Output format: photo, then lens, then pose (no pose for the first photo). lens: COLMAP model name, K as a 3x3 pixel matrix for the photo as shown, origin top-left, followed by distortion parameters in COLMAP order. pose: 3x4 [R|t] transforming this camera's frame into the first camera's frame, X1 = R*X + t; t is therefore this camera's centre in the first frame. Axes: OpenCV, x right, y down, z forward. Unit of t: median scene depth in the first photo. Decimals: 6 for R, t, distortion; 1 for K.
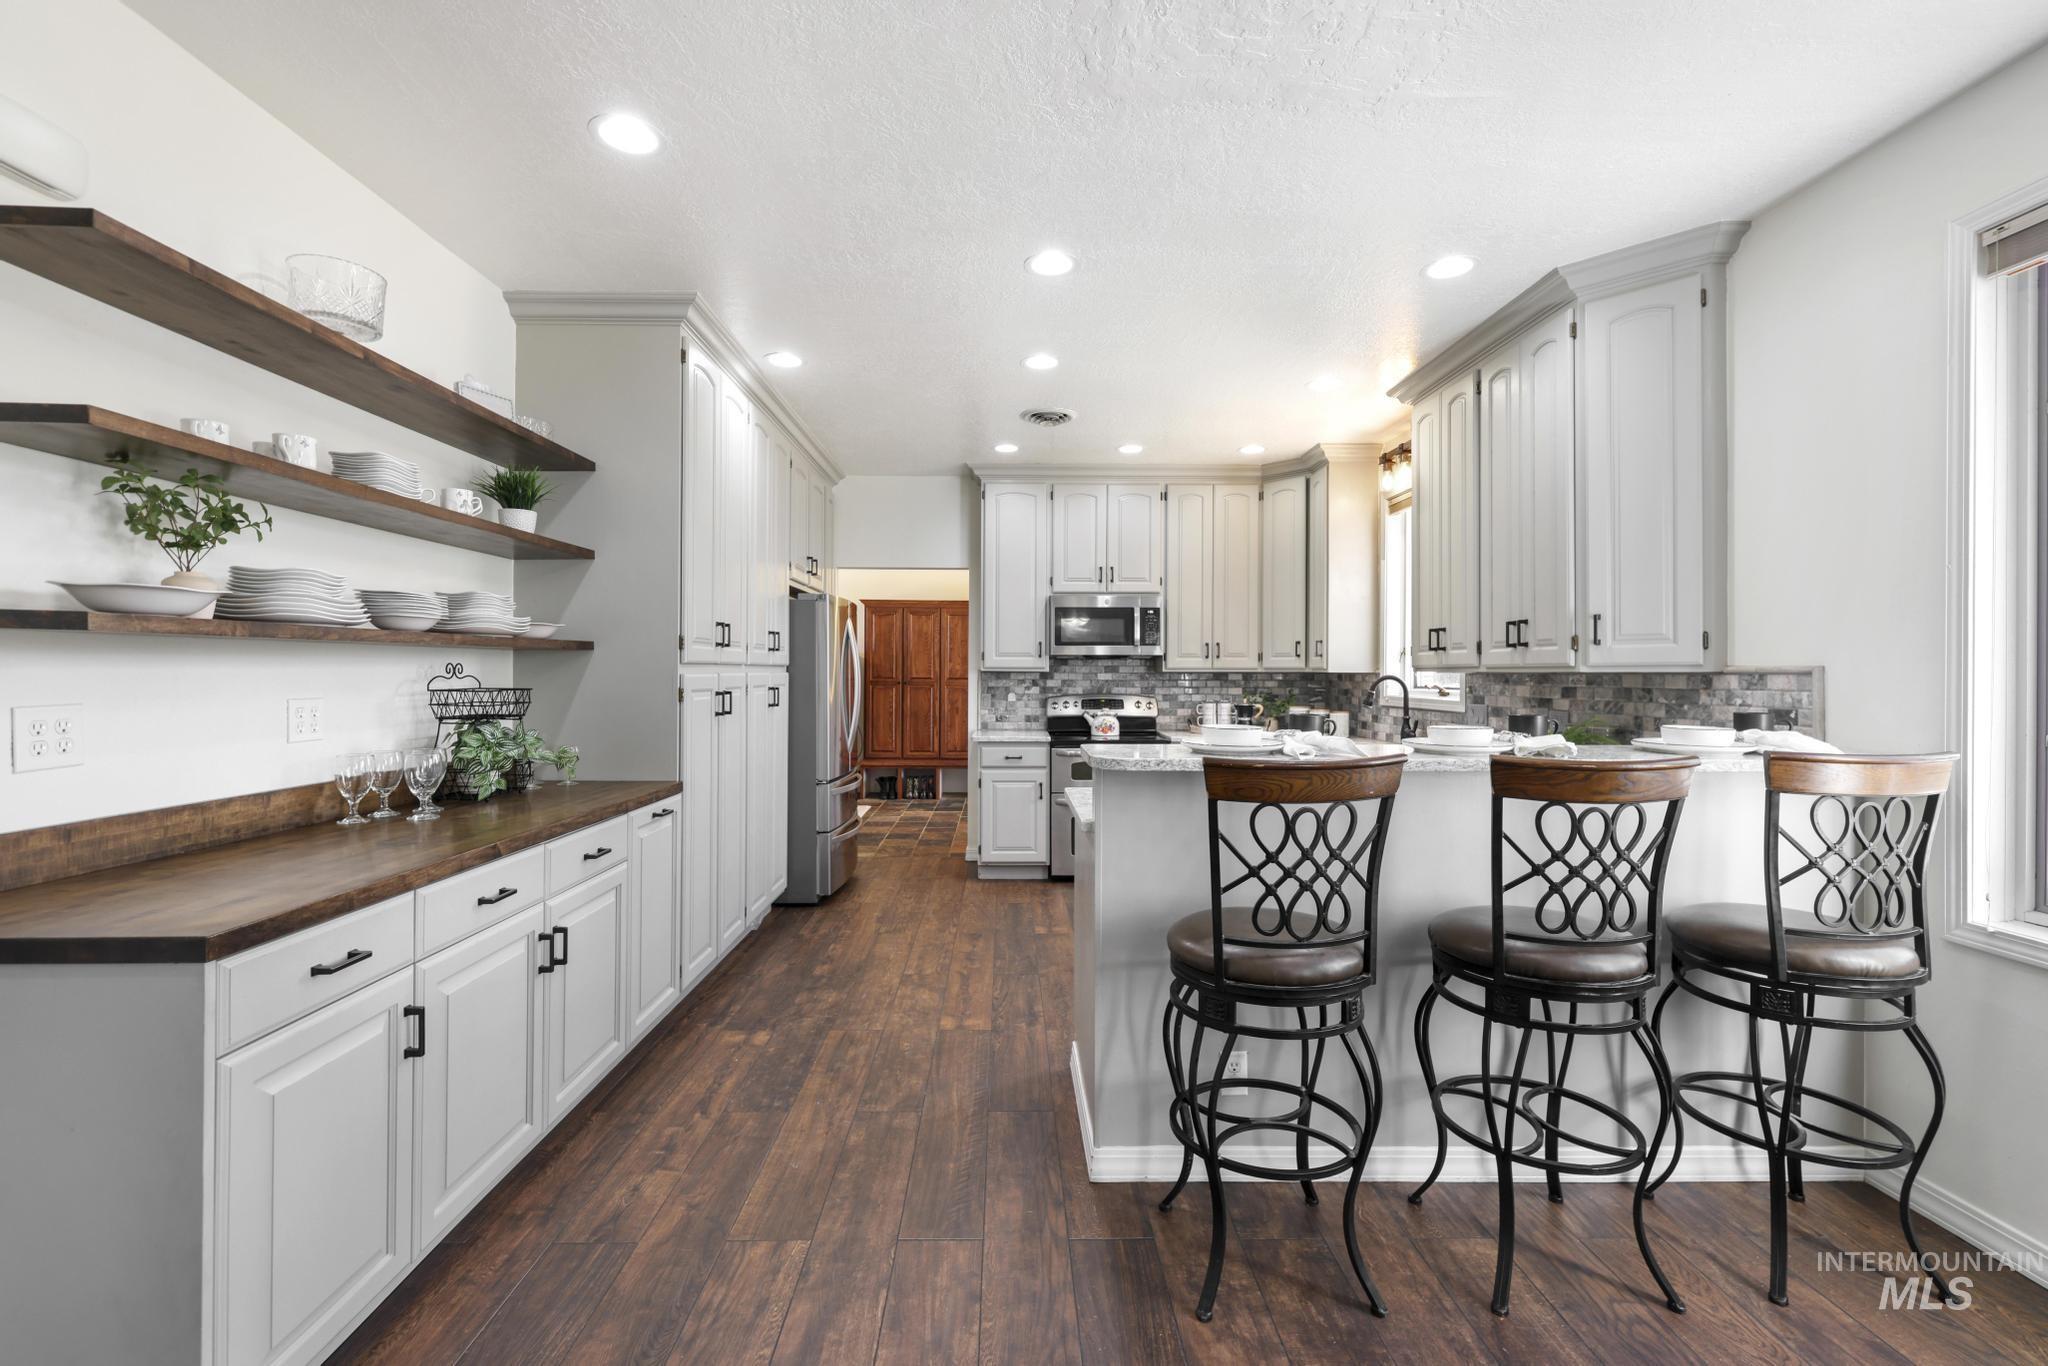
lens RADIAL K [[869.3, 0, 1013.4], [0, 869.3, 671.8], [0, 0, 1]] dist [0.002559, 0.000080]
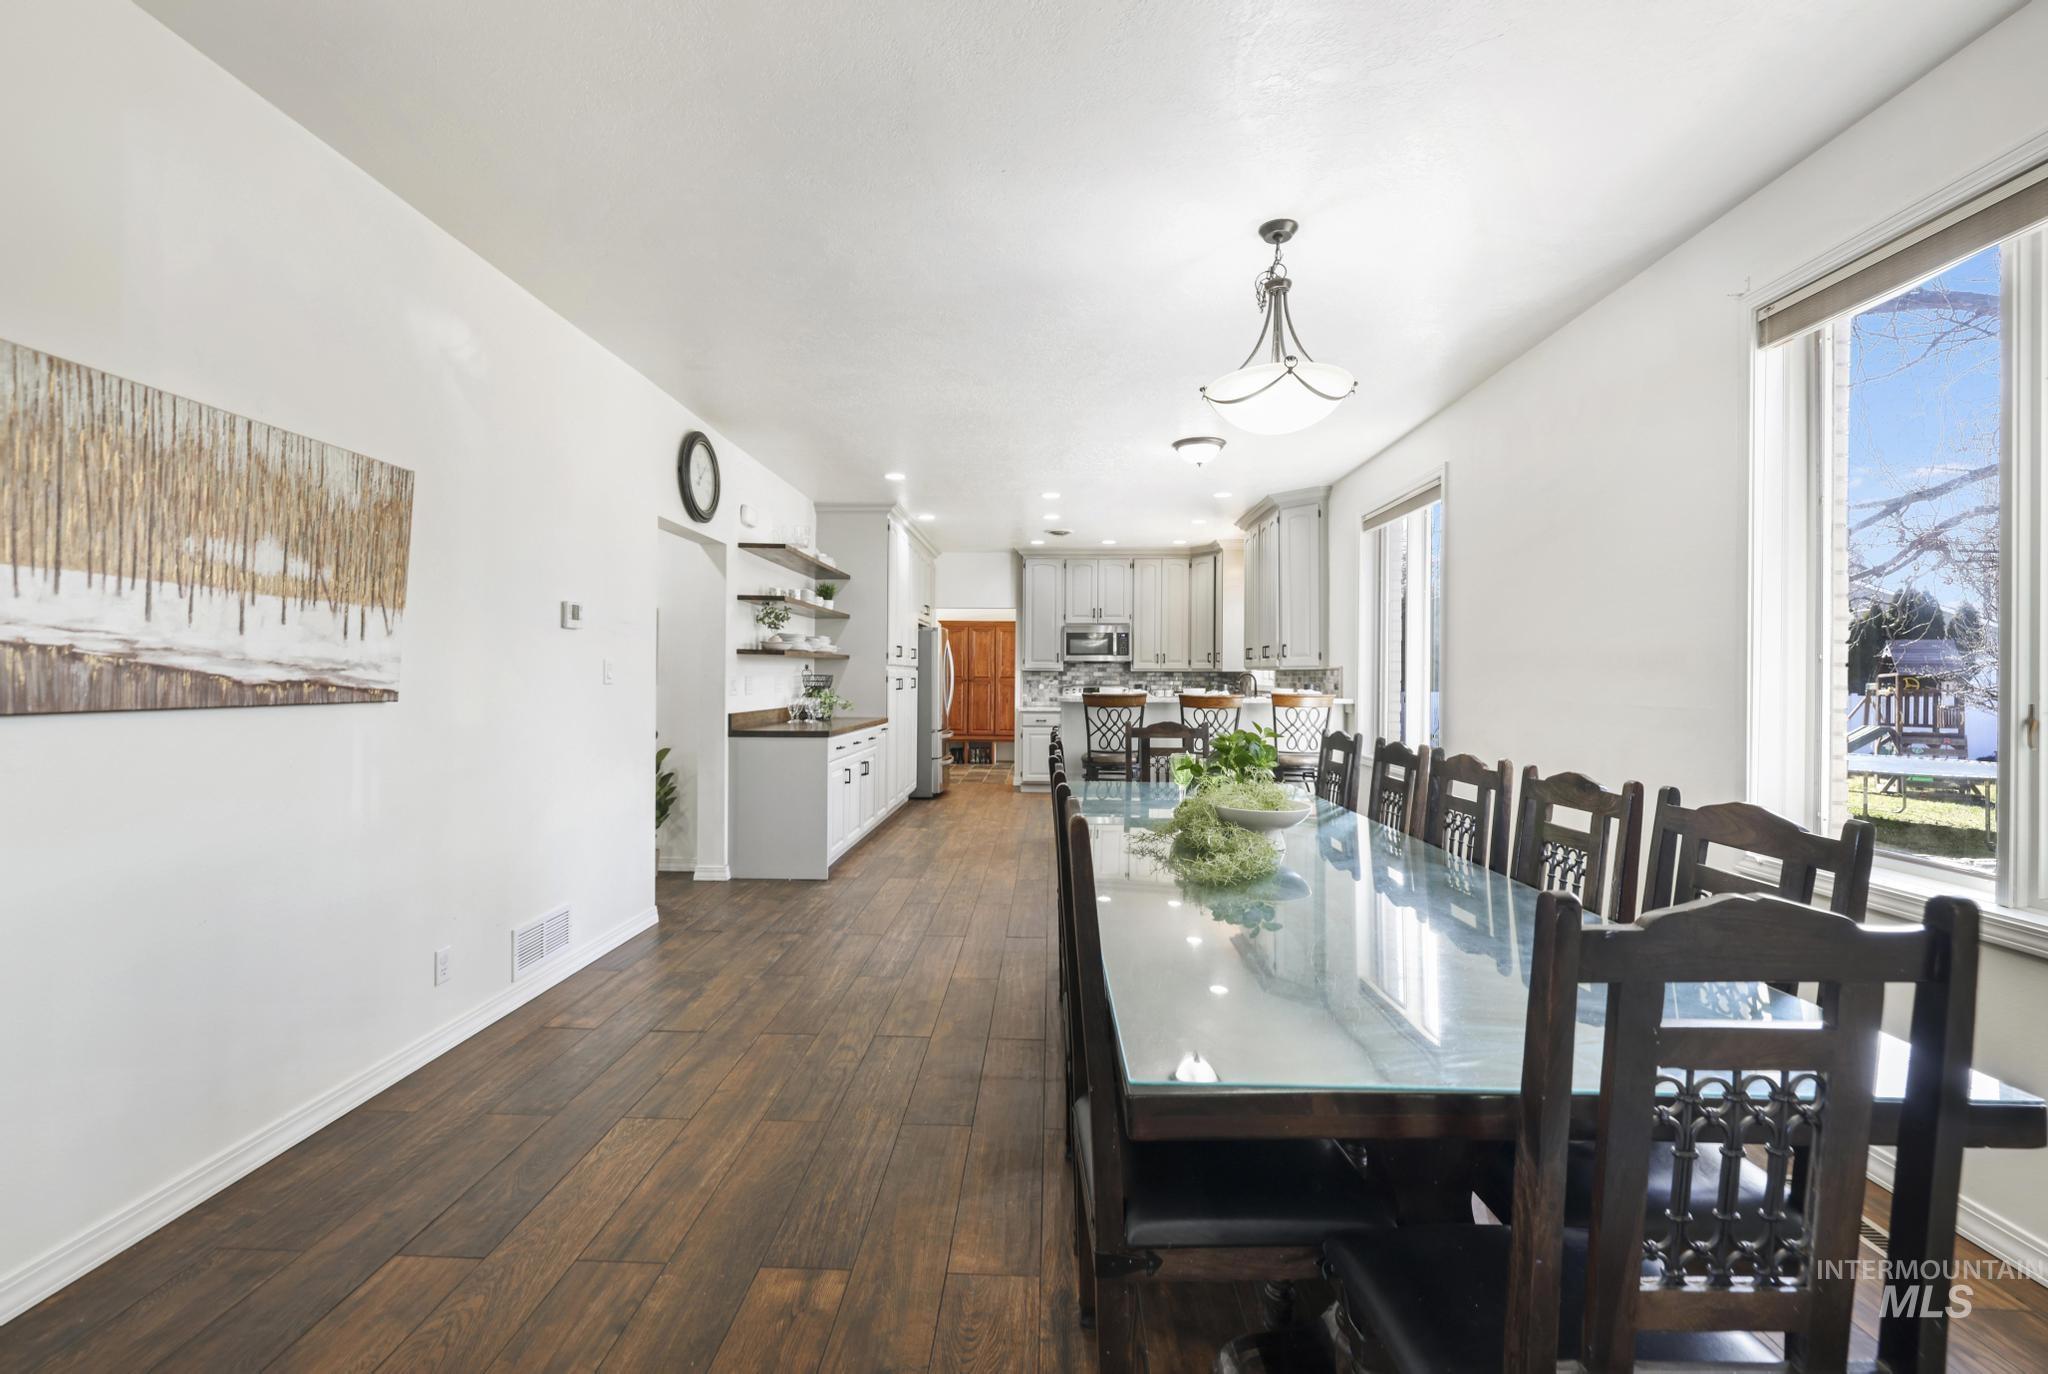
lens RADIAL K [[869.3, 0, 1006.0], [0, 869.3, 678.7], [0, 0, 1]] dist [0.002559, 0.000080]
pose [[0.998016, 0.003678, -0.062850, 0.043570], [-0.003460, 0.999988, 0.003583, 0.011476], [0.062862, -0.003358, 0.998017, -0.823581]]
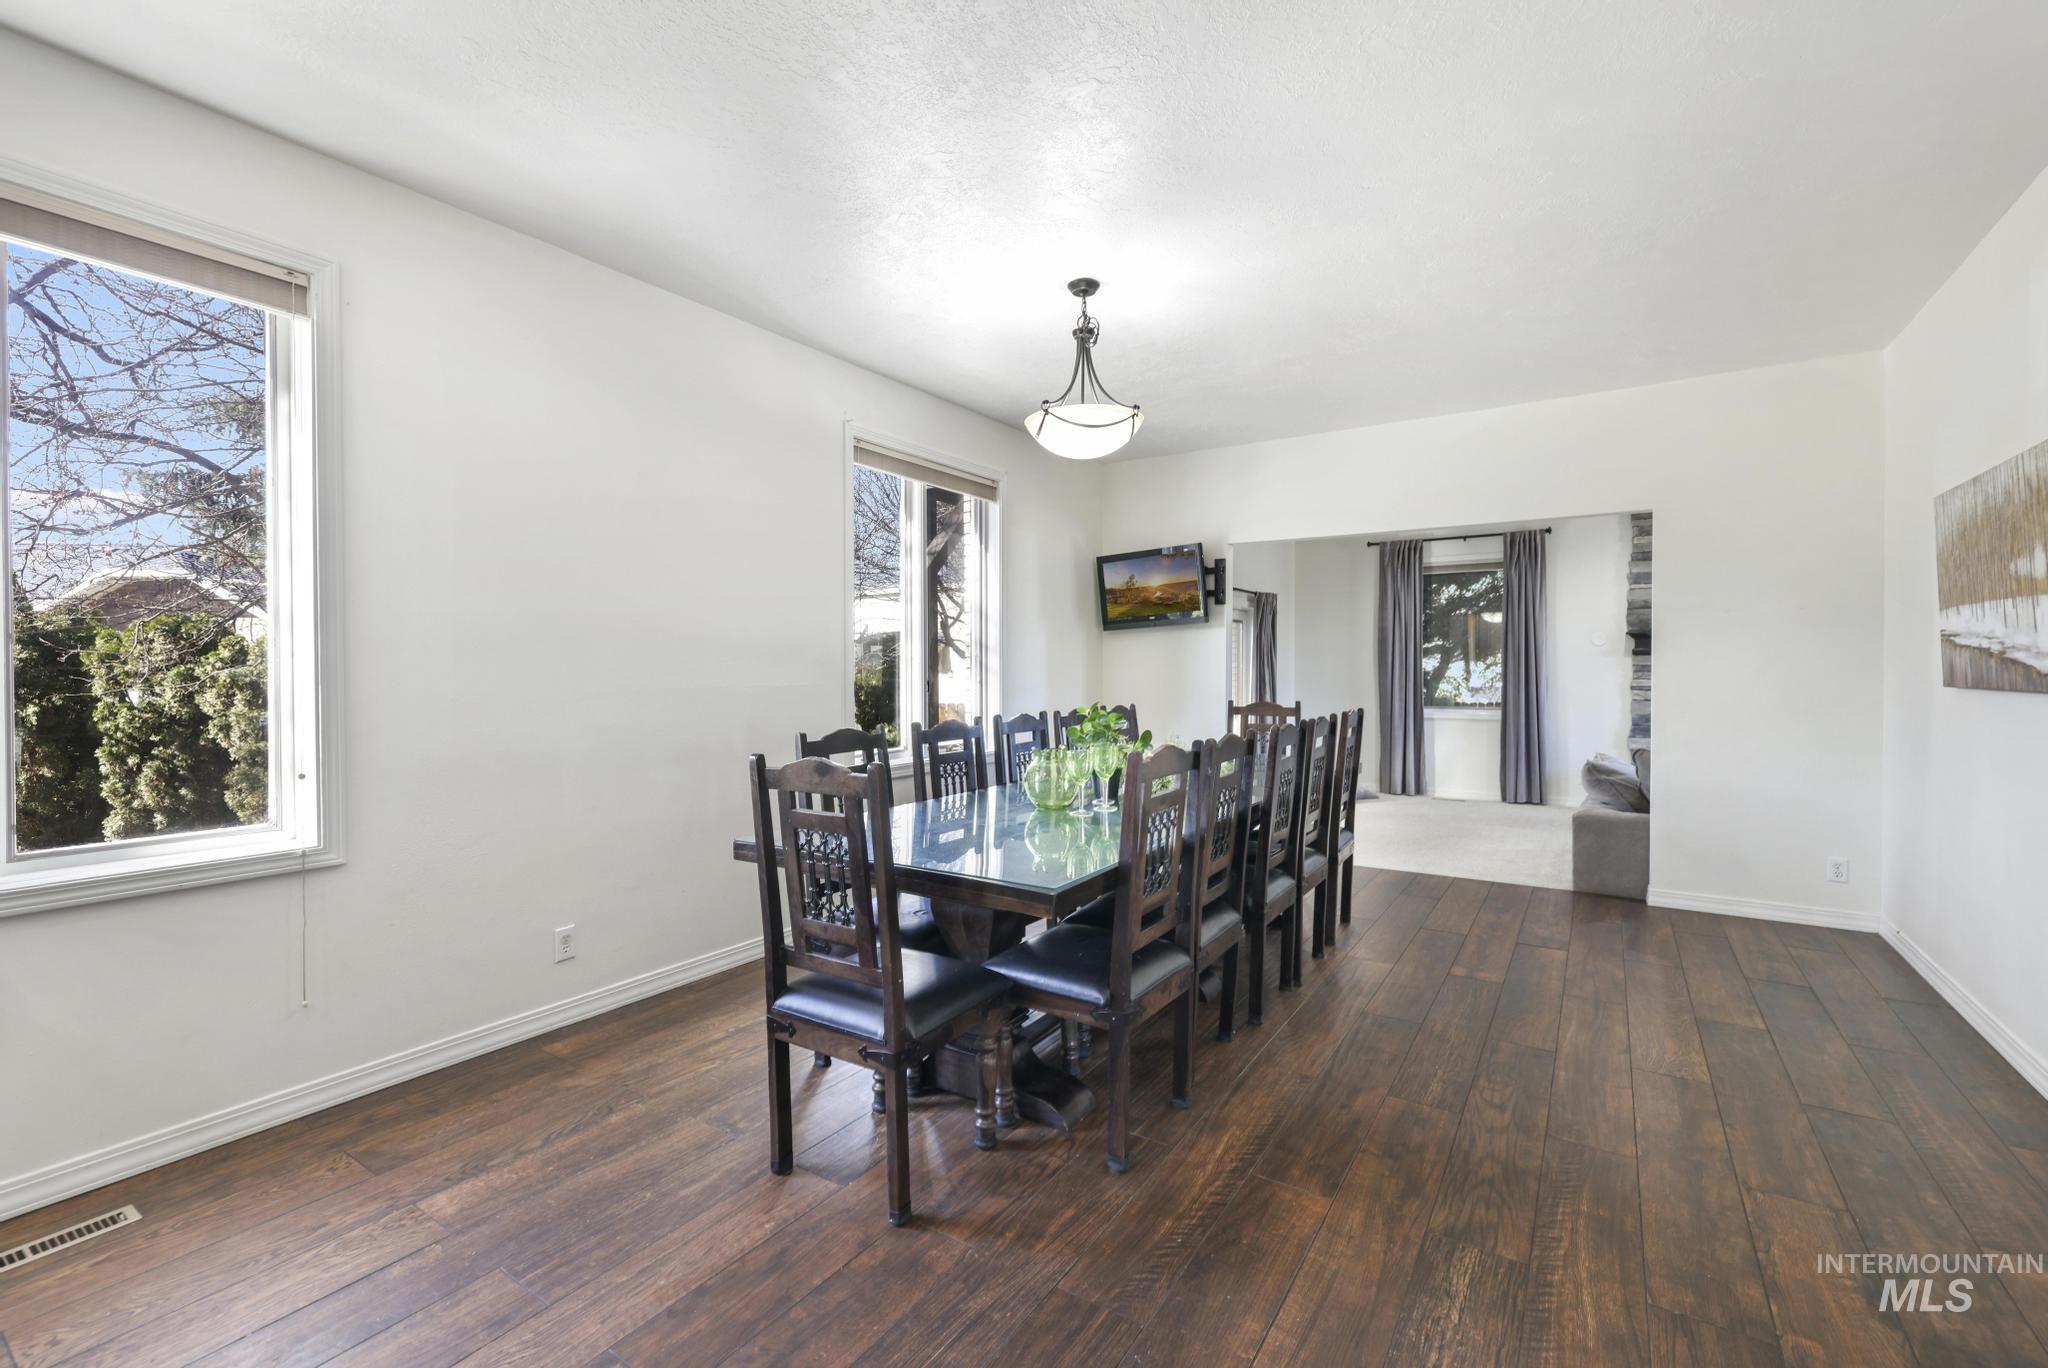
lens RADIAL K [[869.3, 0, 1026.9], [0, 869.3, 675.5], [0, 0, 1]] dist [0.002559, 0.000080]
pose [[-0.827578, -0.010930, 0.561244, -0.159961], [-0.004867, 0.999913, 0.012296, 0.014577], [-0.561330, 0.007444, -0.827559, 0.344056]]
